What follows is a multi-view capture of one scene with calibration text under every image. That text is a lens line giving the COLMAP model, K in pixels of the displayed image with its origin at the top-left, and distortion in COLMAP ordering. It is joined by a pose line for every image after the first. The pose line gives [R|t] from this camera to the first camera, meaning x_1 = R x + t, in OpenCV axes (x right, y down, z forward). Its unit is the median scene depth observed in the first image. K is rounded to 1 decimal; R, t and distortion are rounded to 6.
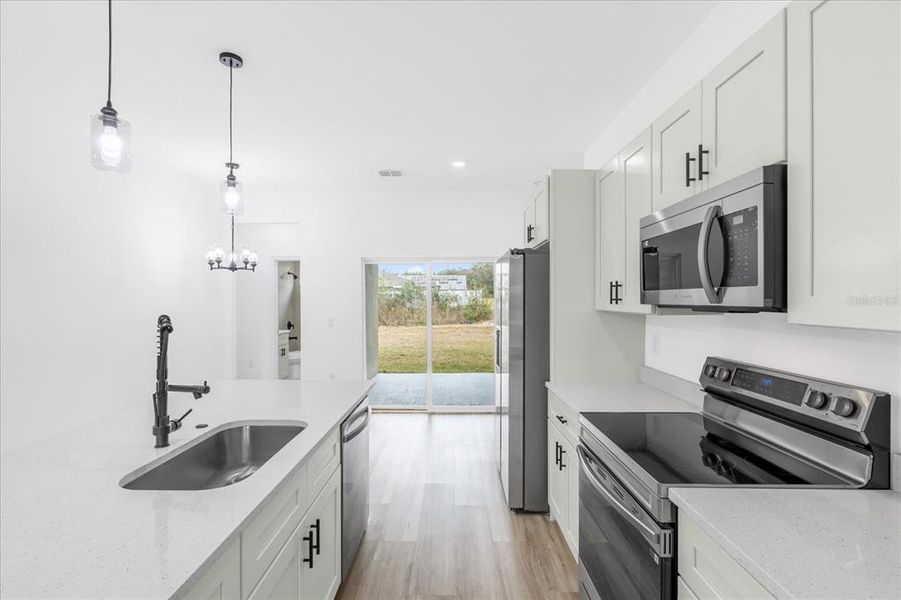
lens RADIAL K [[415.2, 0, 450.5], [0, 415.2, 300.0], [0, 0, 1]] dist [-0.000447, 0.000219]
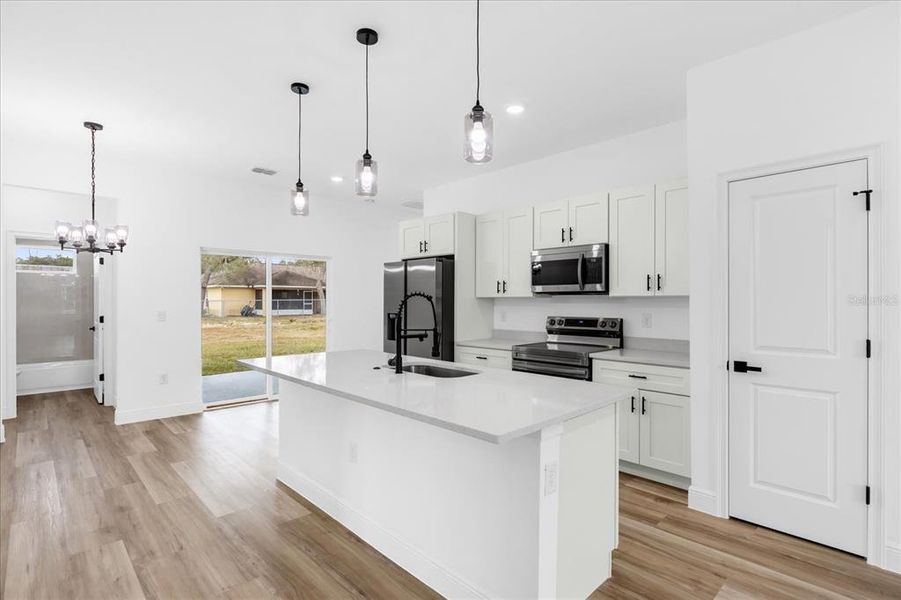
lens RADIAL K [[432.0, 0, 450.5], [0, 432.0, 300.0], [0, 0, 1]] dist [-0.014923, -0.000006]
pose [[0.708247, 0.001998, 0.705962, -1.783404], [-0.001739, 0.999998, -0.001085, 0.070680], [-0.705963, -0.000459, 0.708249, -0.335805]]
